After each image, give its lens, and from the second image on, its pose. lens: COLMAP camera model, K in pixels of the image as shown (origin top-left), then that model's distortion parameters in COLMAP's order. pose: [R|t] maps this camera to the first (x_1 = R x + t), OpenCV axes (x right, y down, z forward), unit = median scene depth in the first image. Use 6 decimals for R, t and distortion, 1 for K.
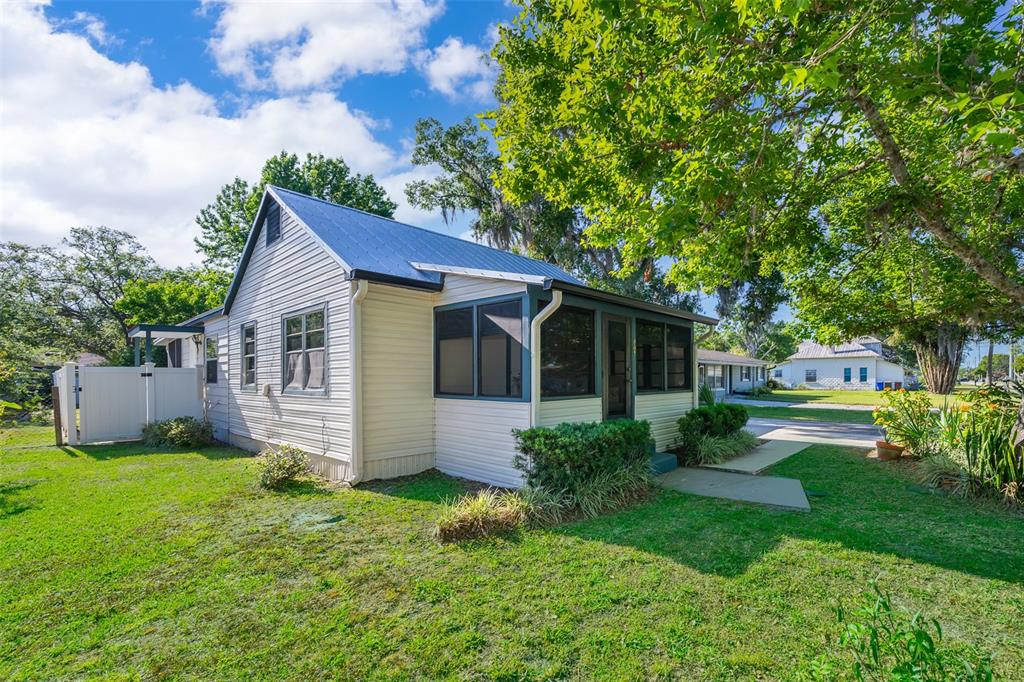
lens RADIAL K [[444.5, 0, 526.3], [0, 444.5, 383.5], [0, 0, 1]] dist [-0.000627, -0.000015]
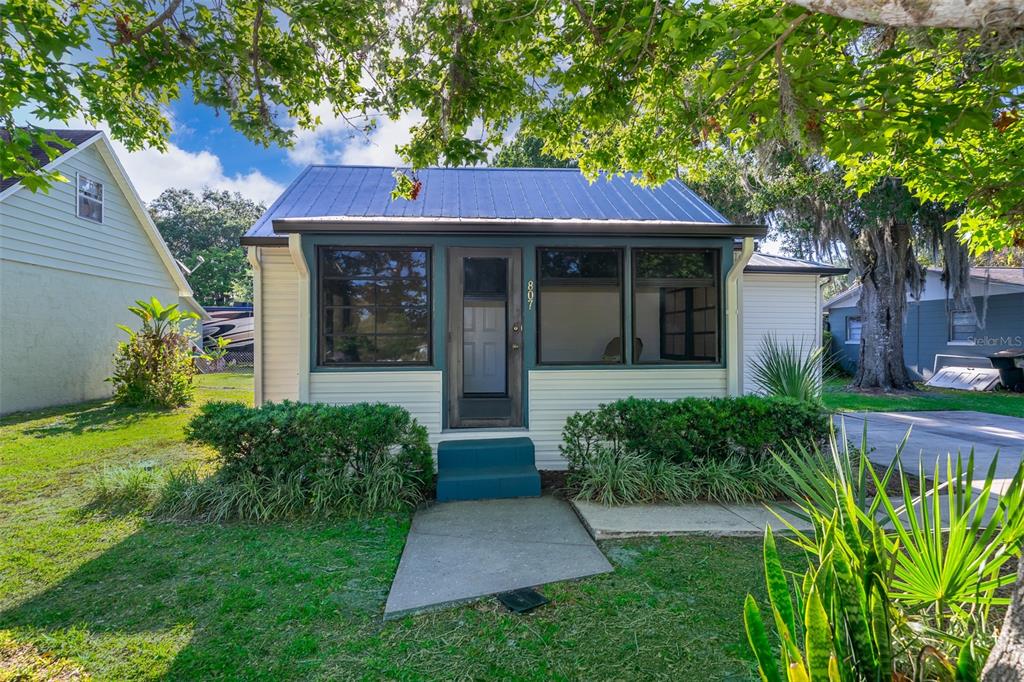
lens RADIAL K [[555.7, 0, 510.6], [0, 555.7, 339.4], [0, 0, 1]] dist [-0.000609, -0.000076]
pose [[0.740249, -0.001845, -0.672330, 0.830785], [-0.003318, 0.999974, -0.006398, -0.013735], [0.672324, 0.006967, 0.740224, 0.448784]]
